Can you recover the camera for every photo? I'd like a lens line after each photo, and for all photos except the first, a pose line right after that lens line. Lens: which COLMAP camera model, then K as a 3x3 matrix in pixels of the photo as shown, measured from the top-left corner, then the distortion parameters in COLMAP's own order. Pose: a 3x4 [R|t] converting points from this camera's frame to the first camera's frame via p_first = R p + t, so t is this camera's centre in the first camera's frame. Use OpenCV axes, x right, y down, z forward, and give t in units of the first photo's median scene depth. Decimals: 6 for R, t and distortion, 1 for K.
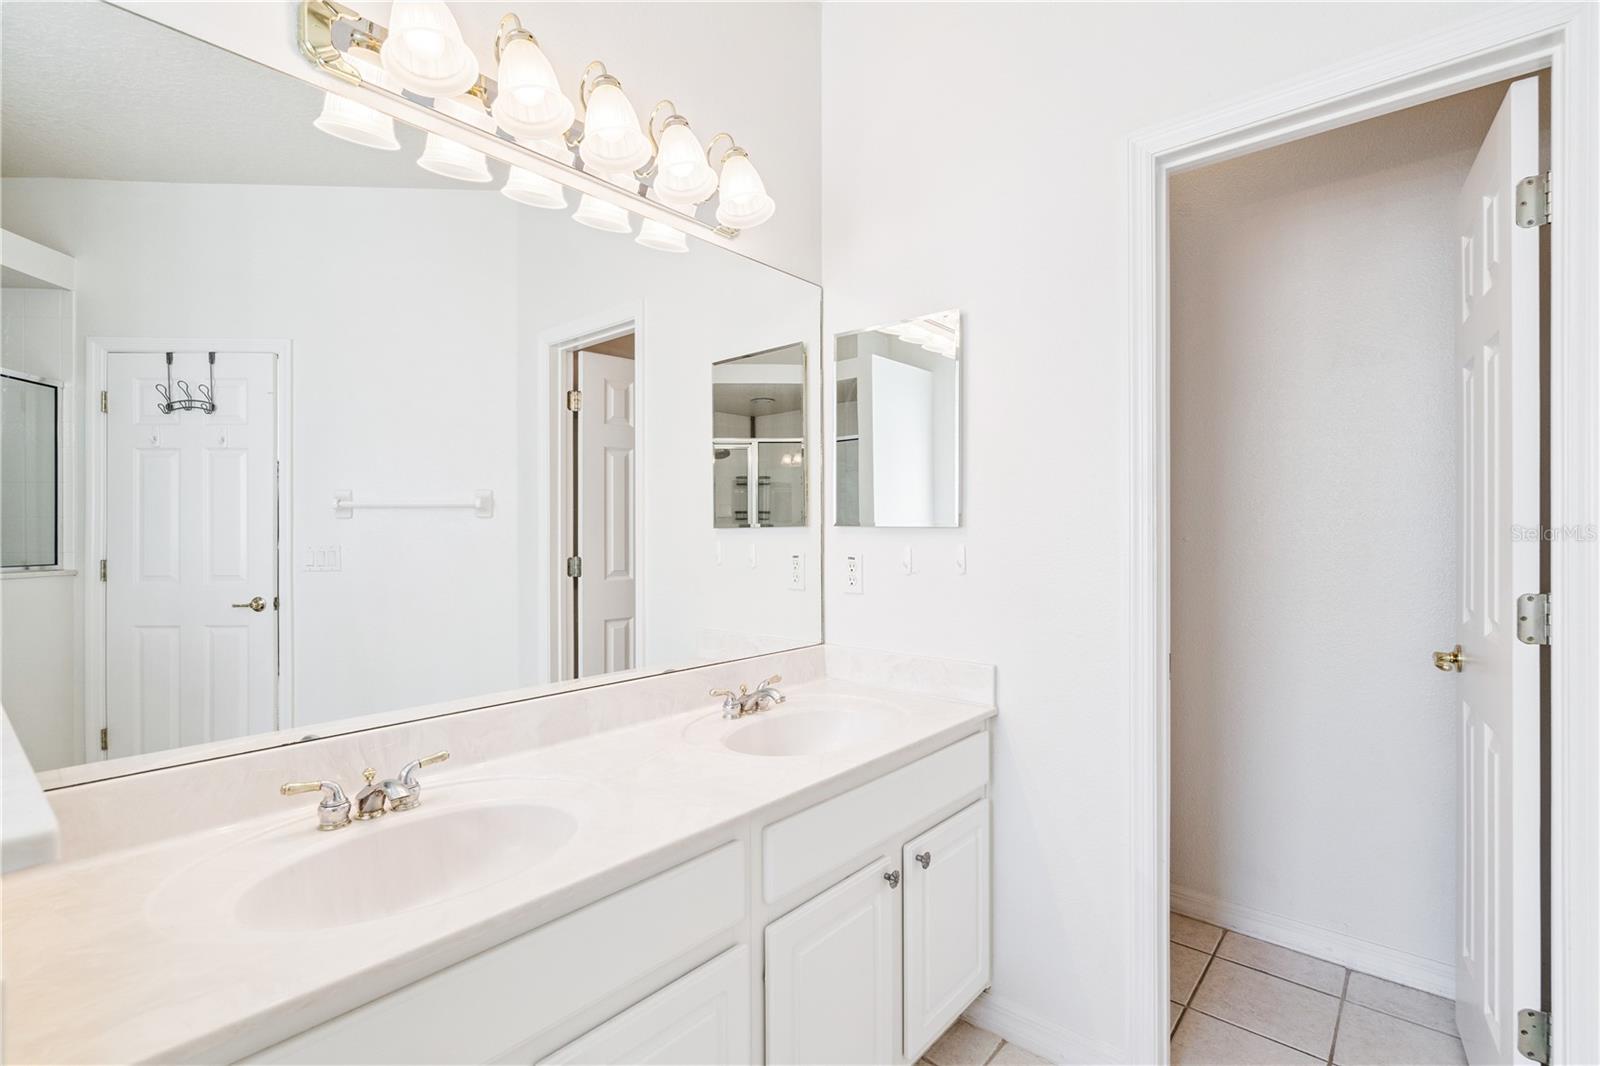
lens RADIAL K [[740.2, 0, 804.2], [0, 740.2, 531.7], [0, 0, 1]] dist [-0.000003, 0.000296]
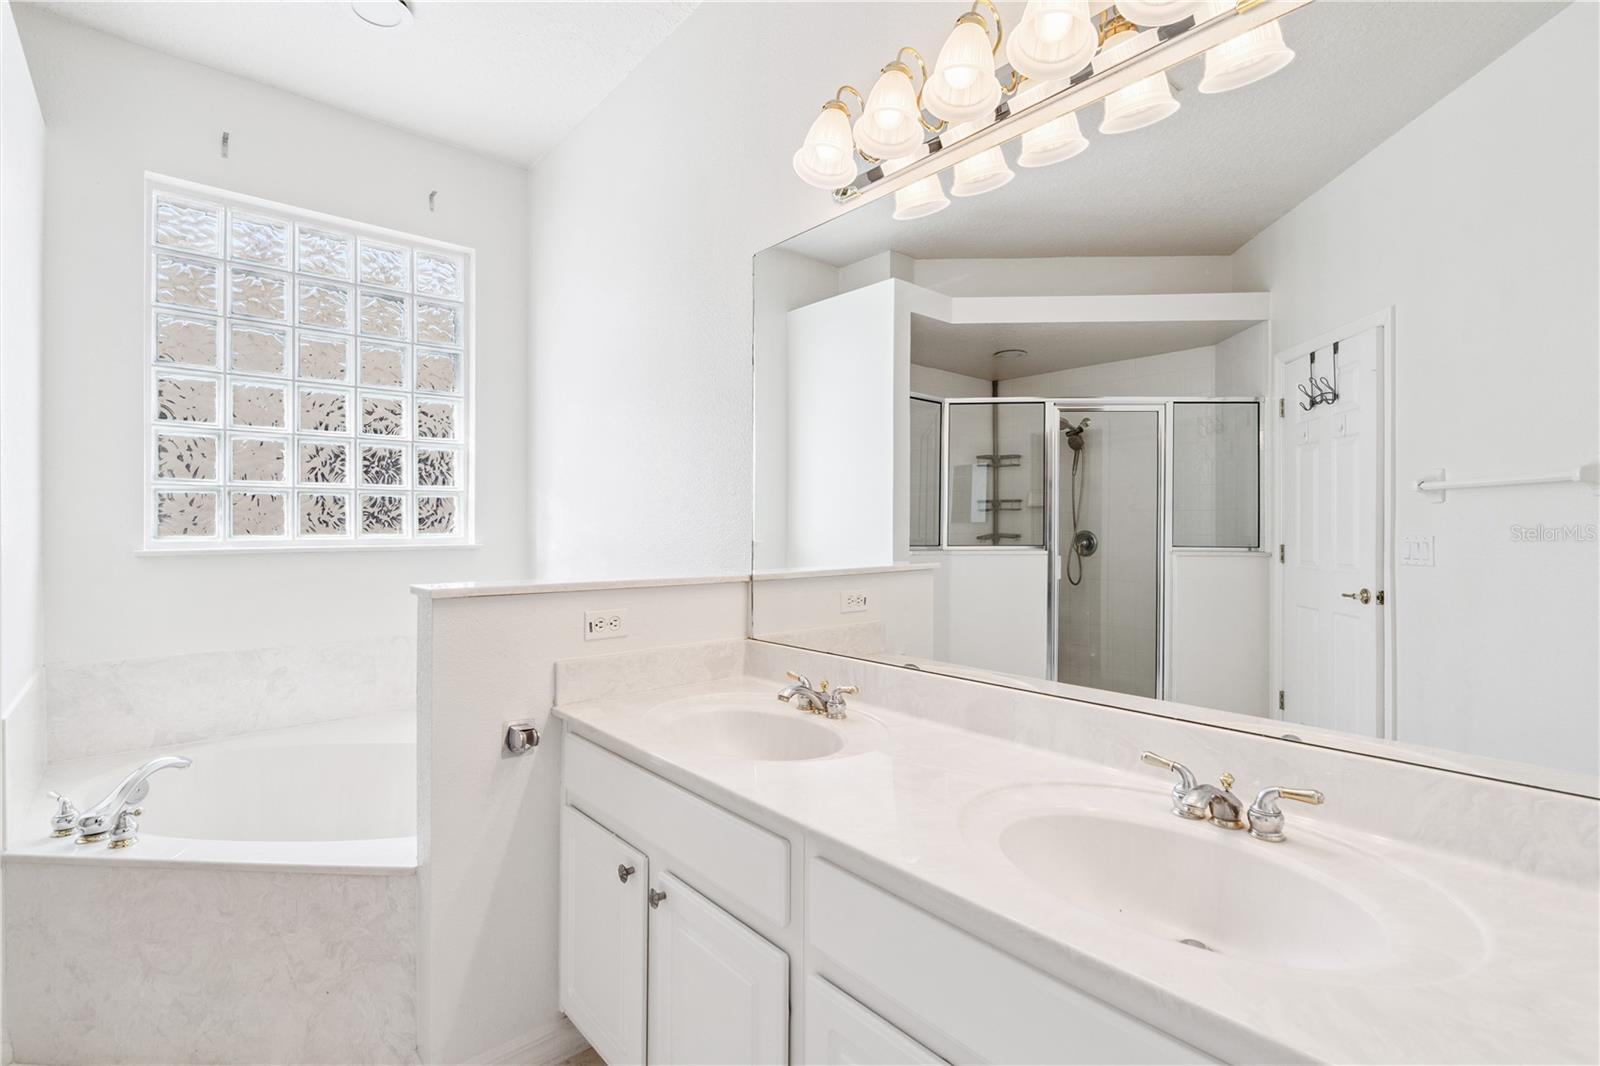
lens RADIAL K [[739.7, 0, 799.5], [0, 739.7, 508.7], [0, 0, 1]] dist [-0.001511, -0.000101]
pose [[-0.147553, -0.018595, -0.988879, 0.305897], [-0.004442, 0.999826, -0.018138, 0.006659], [0.989044, 0.001717, -0.147610, 0.427388]]
